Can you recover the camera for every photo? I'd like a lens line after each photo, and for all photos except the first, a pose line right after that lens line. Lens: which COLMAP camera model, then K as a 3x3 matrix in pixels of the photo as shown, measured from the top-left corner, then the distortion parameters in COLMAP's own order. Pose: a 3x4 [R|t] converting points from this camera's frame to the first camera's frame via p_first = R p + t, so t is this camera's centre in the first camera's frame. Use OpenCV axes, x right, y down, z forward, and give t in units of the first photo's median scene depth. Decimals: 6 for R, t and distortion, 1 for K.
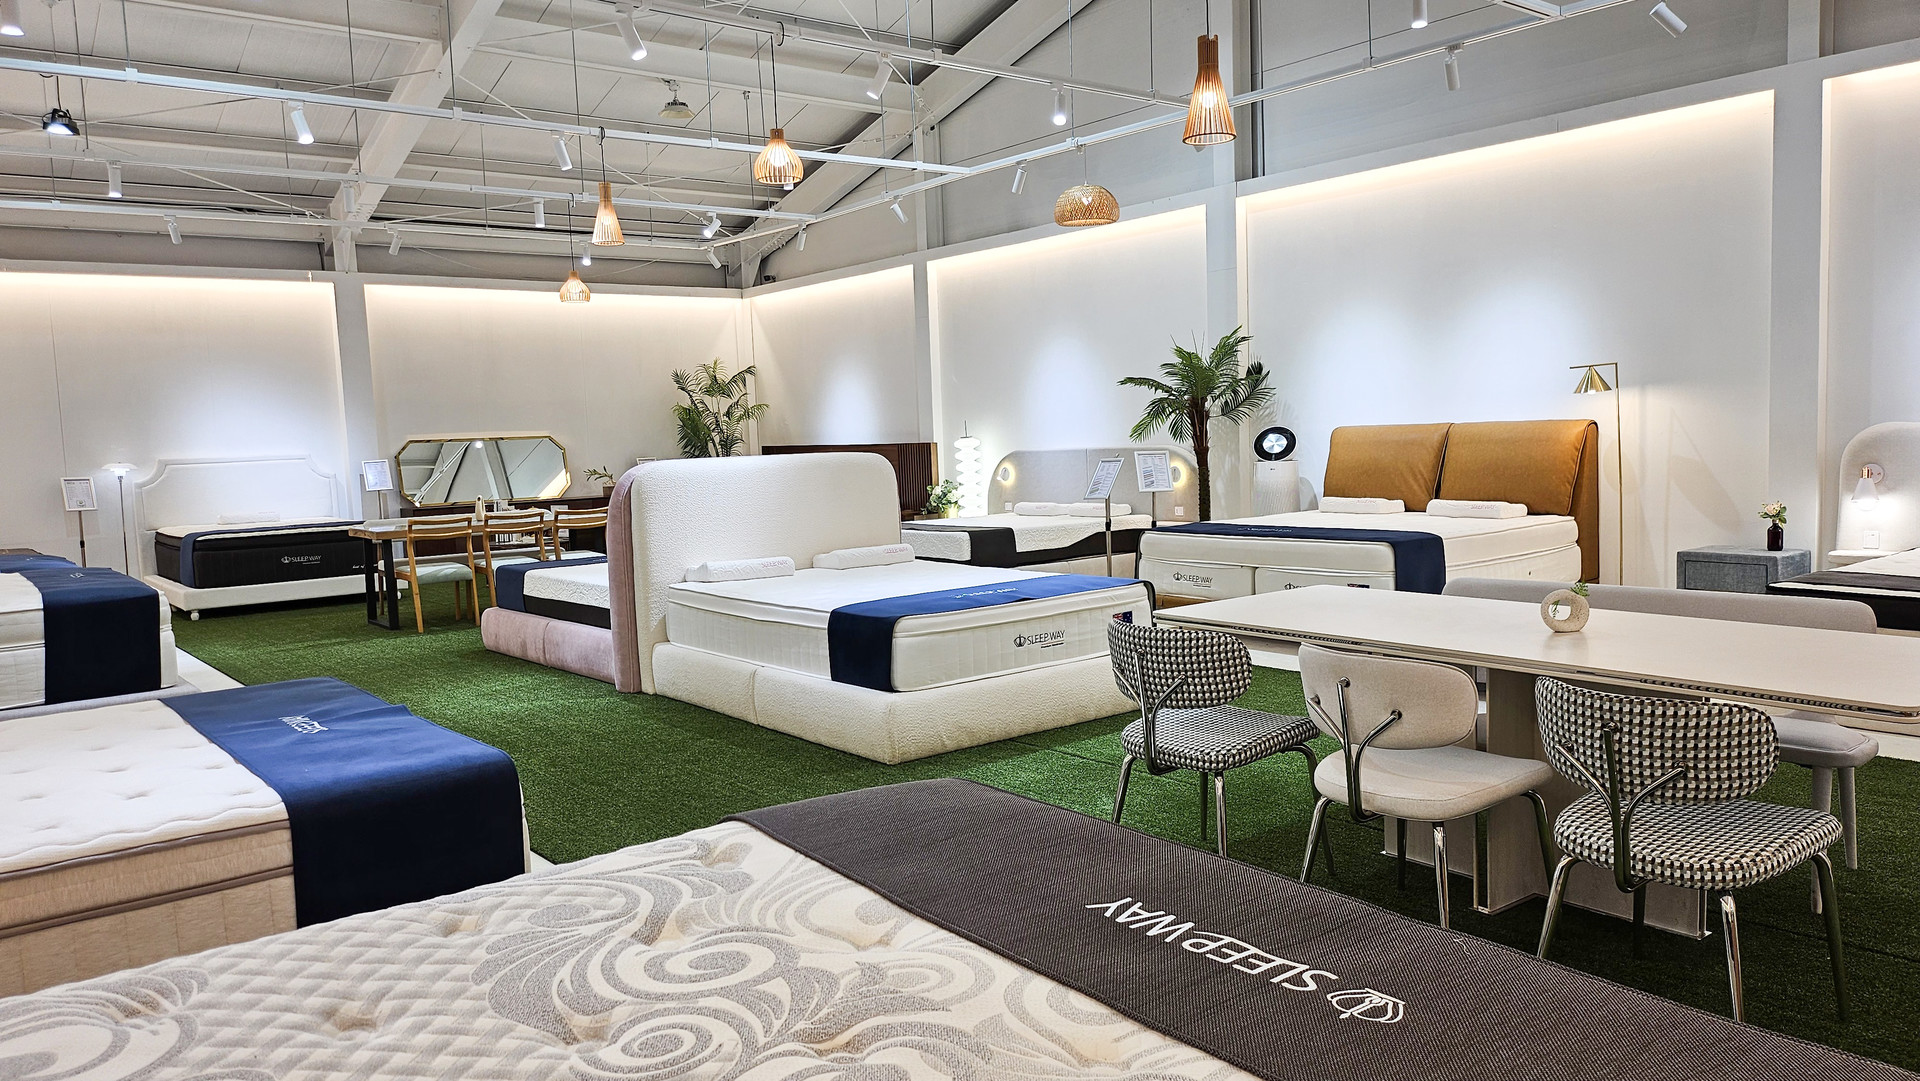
lens RADIAL K [[1361.9, 0, 961.7], [0, 1361.9, 542.2], [0, 0, 1]] dist [0.071385, -0.073317]
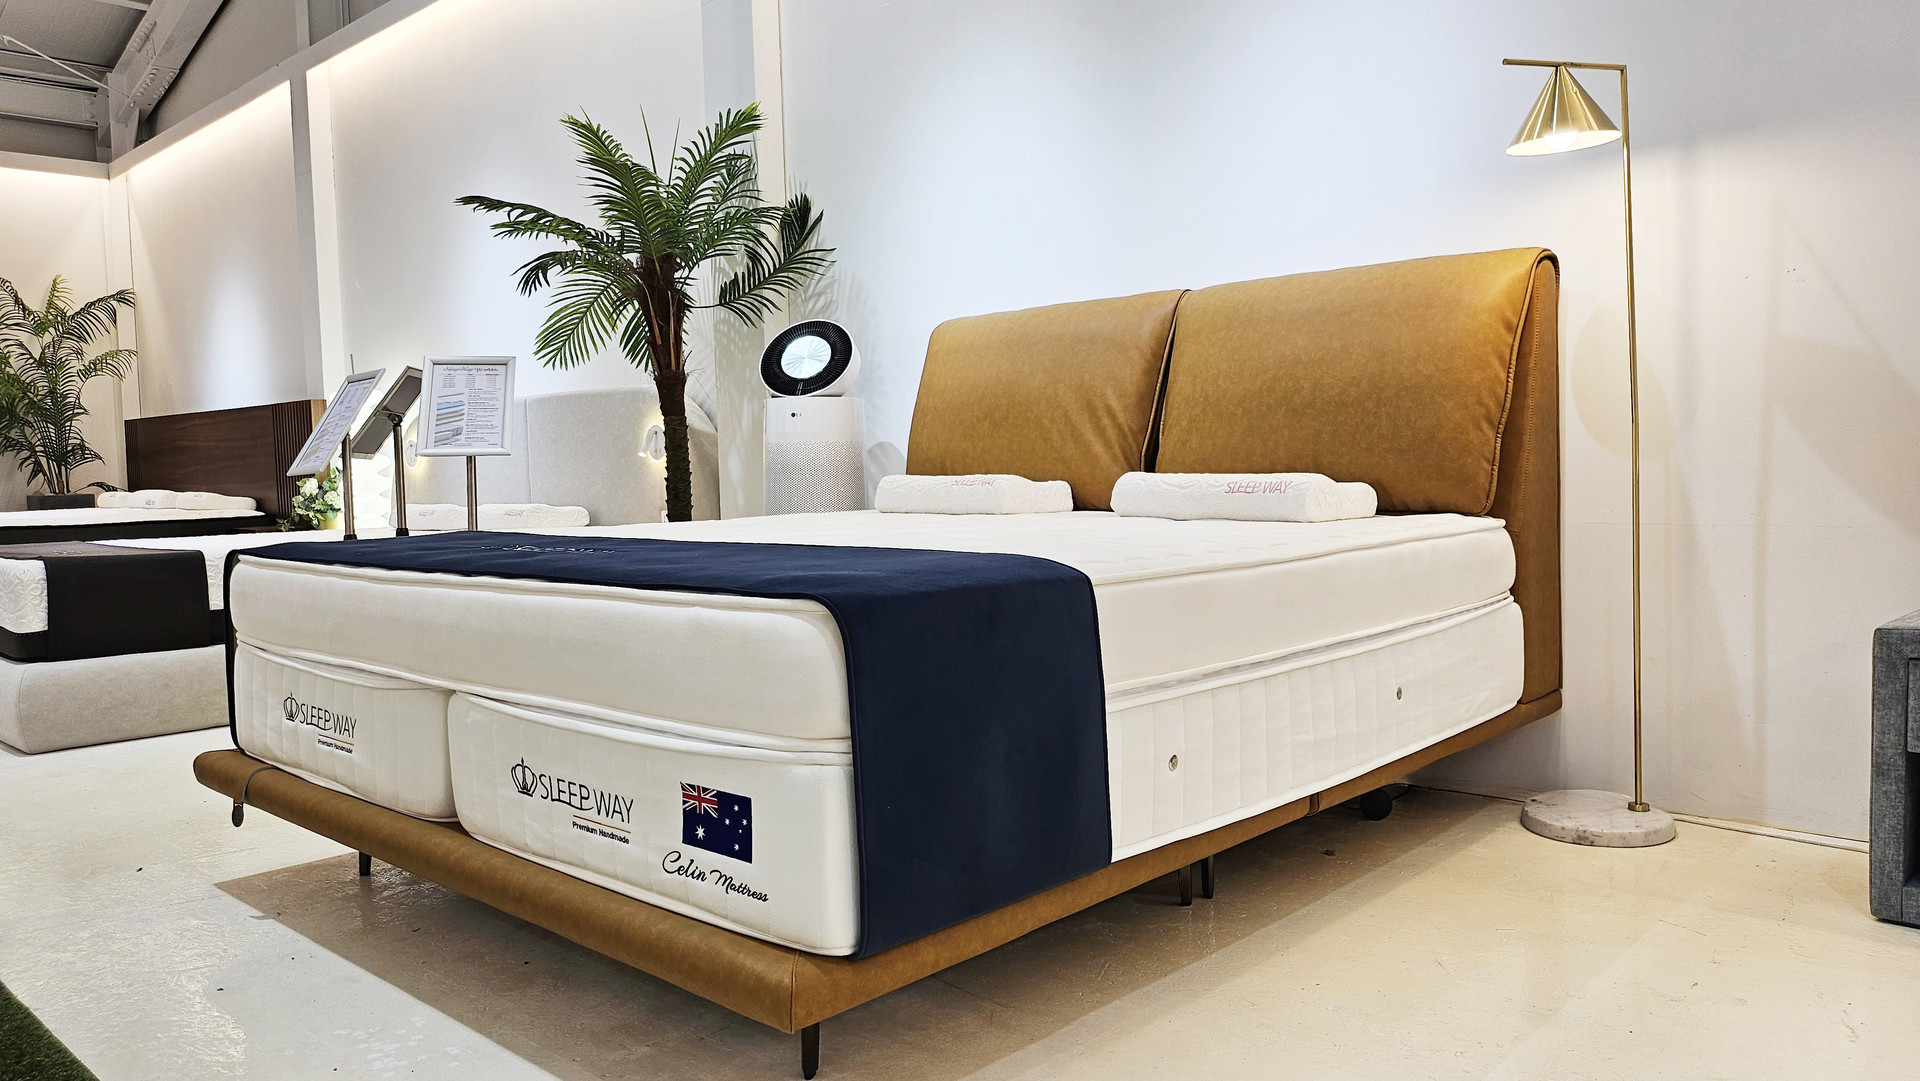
lens RADIAL K [[1361.9, 0, 961.7], [0, 1361.9, 542.2], [0, 0, 1]] dist [0.071385, -0.073317]
pose [[0.991876, 0.005892, 0.127073, 0.236784], [-0.002469, 0.999630, -0.027081, -0.002521], [-0.127186, 0.026547, 0.991524, 0.603154]]
